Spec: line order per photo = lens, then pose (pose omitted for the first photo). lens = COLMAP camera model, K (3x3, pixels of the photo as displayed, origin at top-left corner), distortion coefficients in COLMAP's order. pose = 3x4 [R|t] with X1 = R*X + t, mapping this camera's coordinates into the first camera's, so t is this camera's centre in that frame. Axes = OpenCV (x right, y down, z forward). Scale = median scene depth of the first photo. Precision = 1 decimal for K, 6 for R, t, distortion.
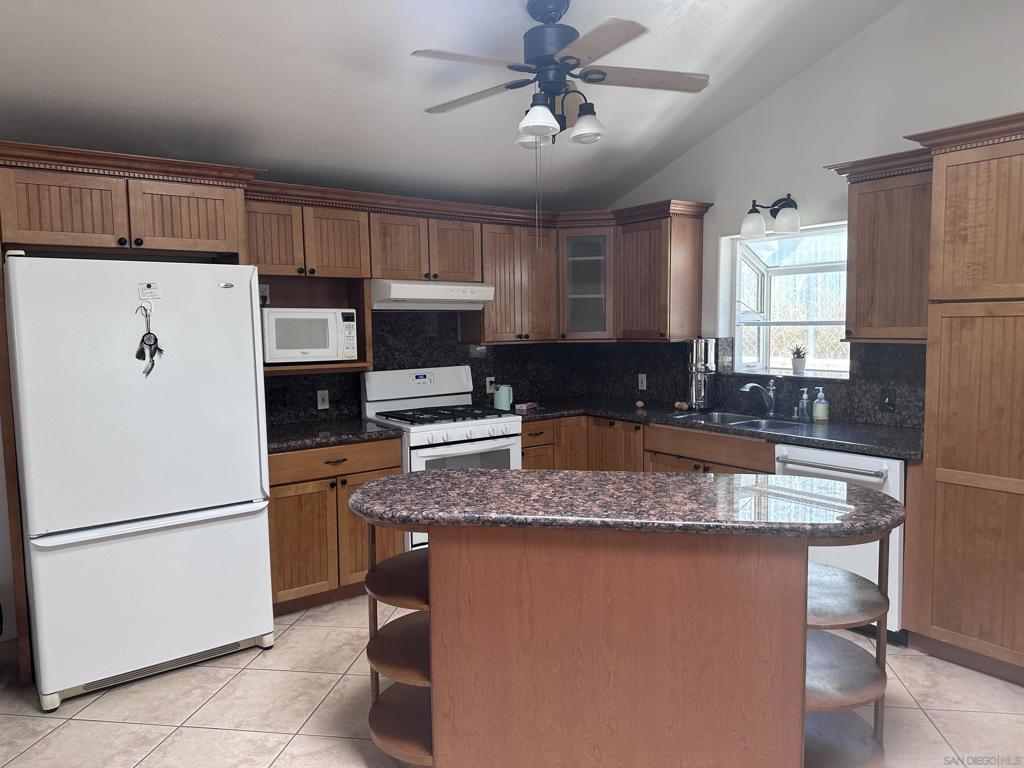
lens RADIAL K [[736.4, 0, 519.0], [0, 736.4, 386.8], [0, 0, 1]] dist [0.061527, -0.068463]
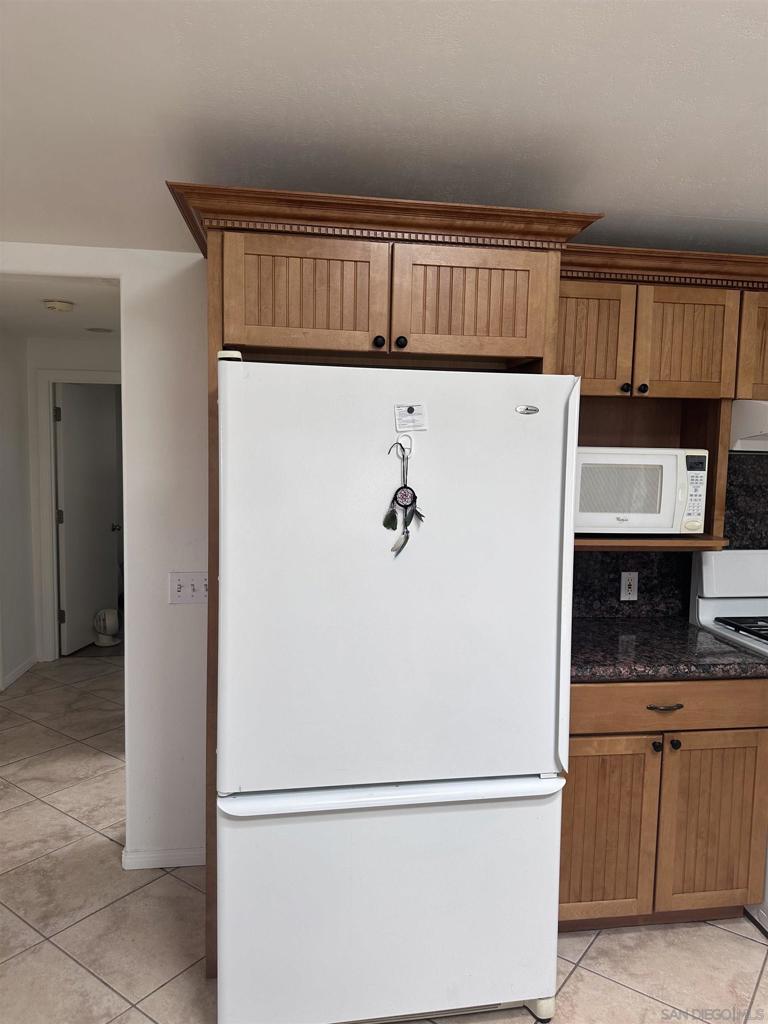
lens RADIAL K [[736.4, 0, 383.8], [0, 736.4, 519.7], [0, 0, 1]] dist [0.061527, -0.068463]
pose [[0.885529, 0.075820, -0.458355, -0.174922], [-0.074091, 0.997014, 0.021781, -0.042816], [0.458637, 0.014672, 0.888502, 0.341682]]
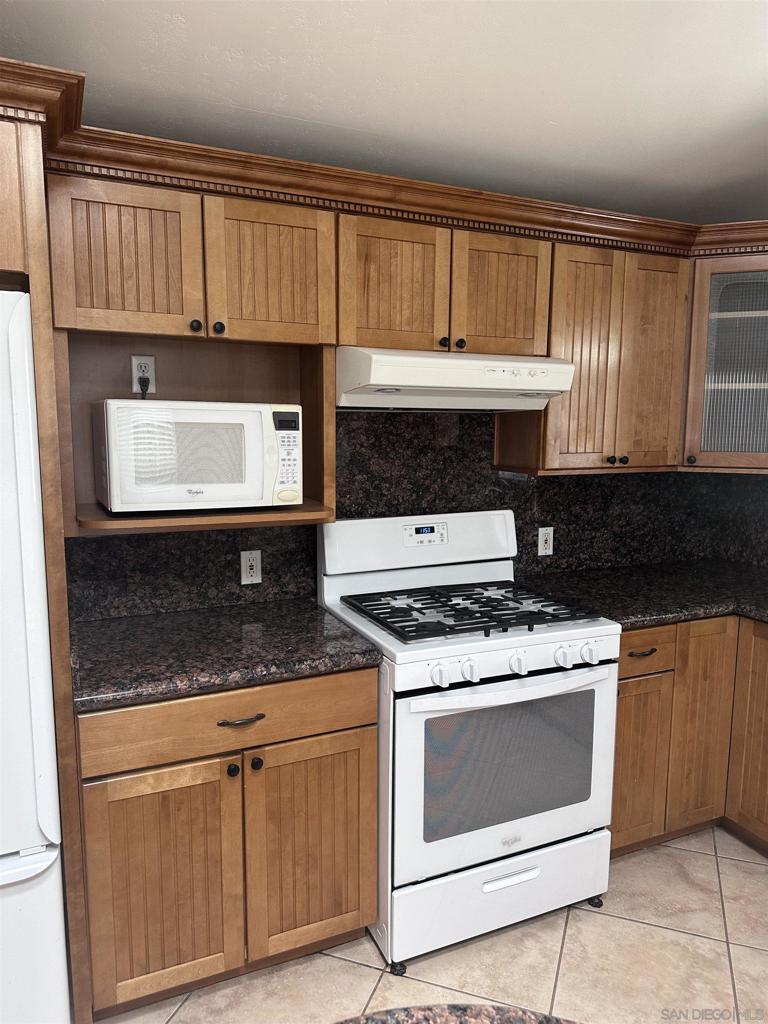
lens RADIAL K [[736.4, 0, 380.1], [0, 736.4, 521.8], [0, 0, 1]] dist [0.061527, -0.068463]
pose [[0.978859, 0.047457, -0.198953, -0.064776], [-0.037274, 0.997811, 0.054620, -0.055483], [0.201110, -0.046050, 0.978486, 0.516726]]
